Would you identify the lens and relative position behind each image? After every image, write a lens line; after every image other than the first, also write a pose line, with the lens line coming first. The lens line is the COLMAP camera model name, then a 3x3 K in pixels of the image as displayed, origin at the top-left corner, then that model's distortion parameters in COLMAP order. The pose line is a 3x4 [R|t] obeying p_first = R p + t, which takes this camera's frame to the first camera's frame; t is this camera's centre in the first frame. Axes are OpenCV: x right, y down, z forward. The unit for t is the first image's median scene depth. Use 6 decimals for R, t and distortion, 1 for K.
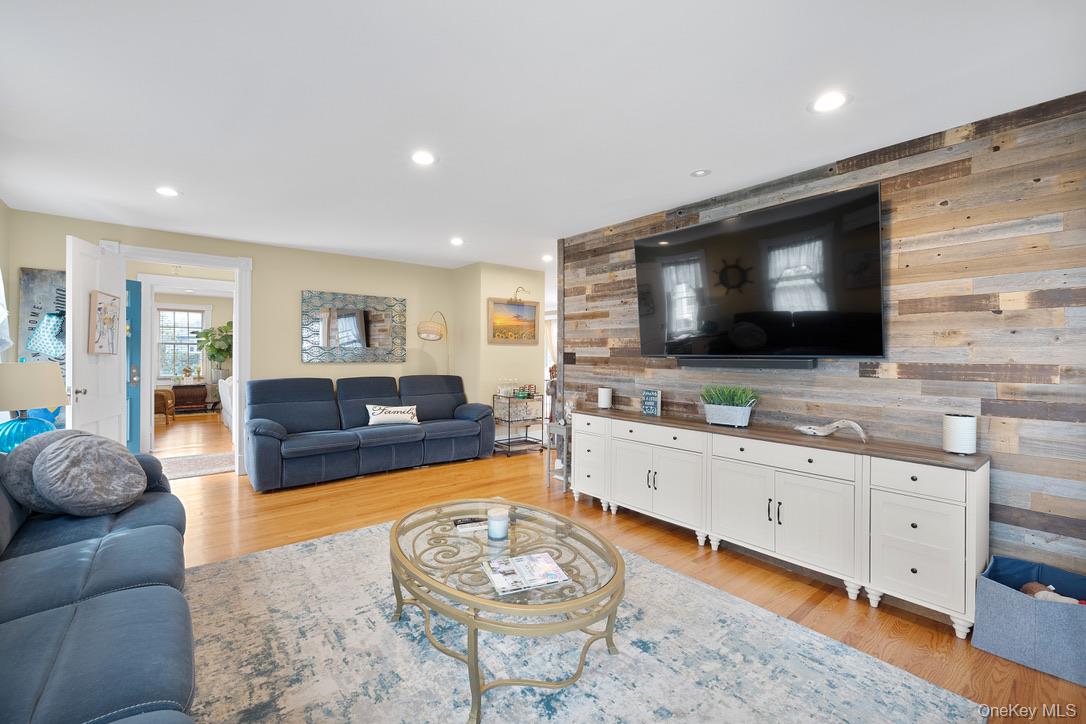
lens RADIAL K [[463.6, 0, 540.9], [0, 463.6, 352.2], [0, 0, 1]] dist [0.000534, 0.000149]
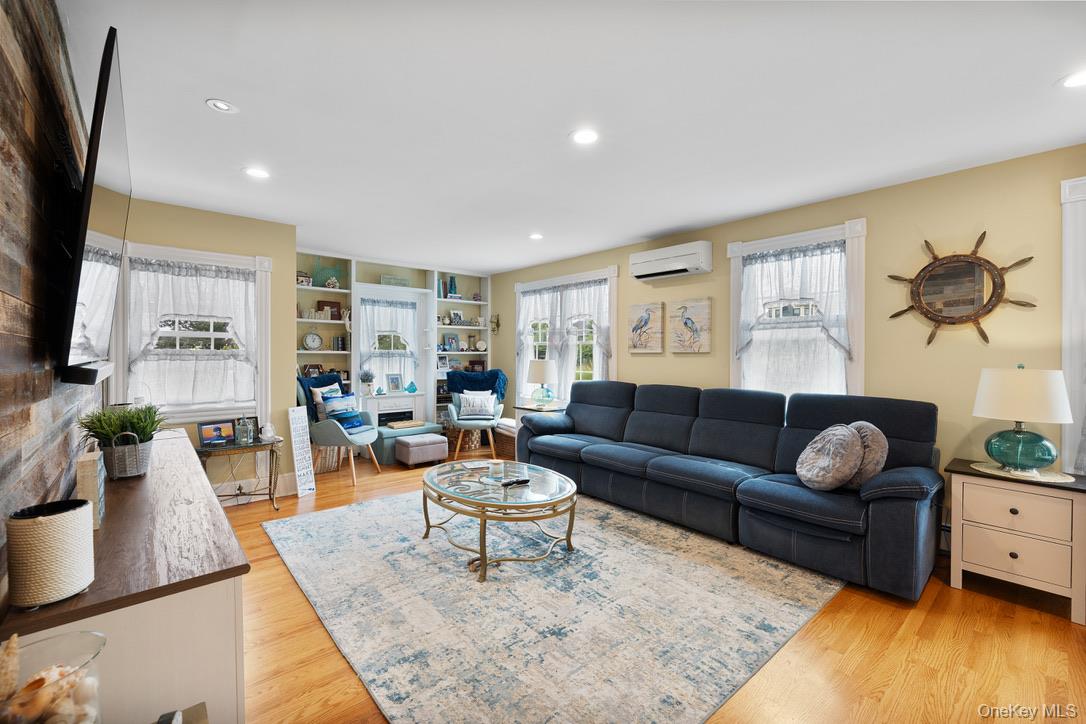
lens RADIAL K [[458.0, 0, 533.1], [0, 458.0, 357.1], [0, 0, 1]] dist [-0.000014, 0.000153]
pose [[-0.999948, -0.005303, -0.008758, -0.108393], [-0.005348, 0.999972, 0.005161, -0.000762], [0.008730, 0.005208, -0.999948, 1.370204]]
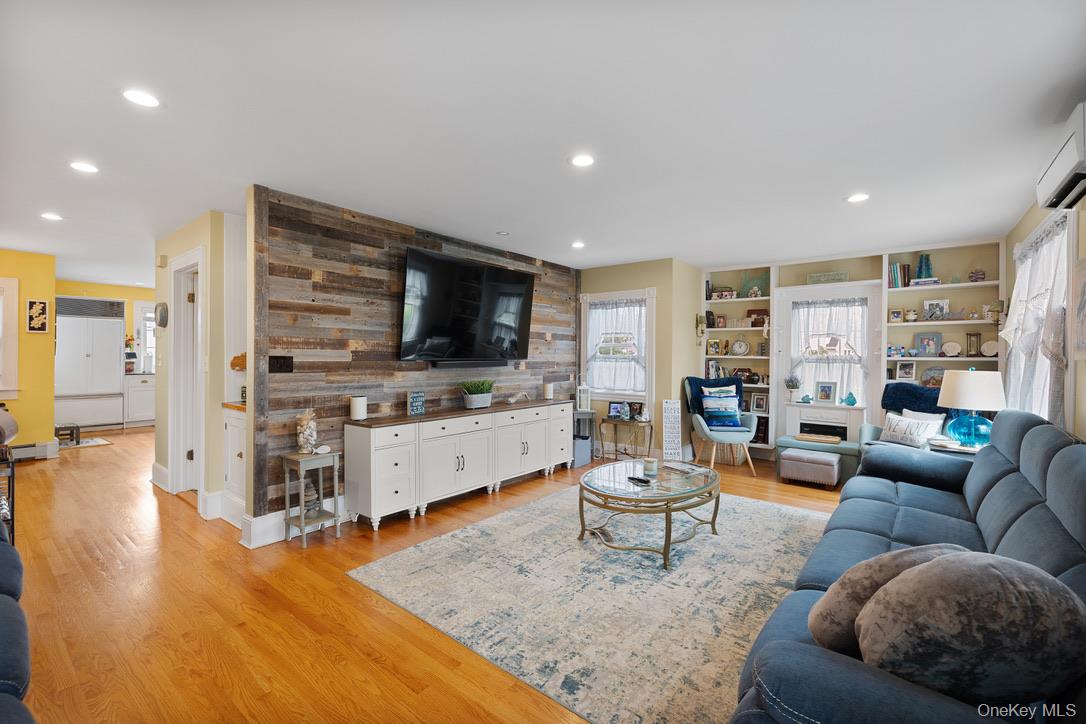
lens RADIAL K [[458.0, 0, 533.1], [0, 458.0, 357.1], [0, 0, 1]] dist [-0.000014, 0.000153]
pose [[-0.190110, -0.008760, 0.981724, -0.862316], [-0.010372, 0.999922, 0.006913, -0.008489], [-0.981708, -0.008868, -0.190186, 0.938931]]
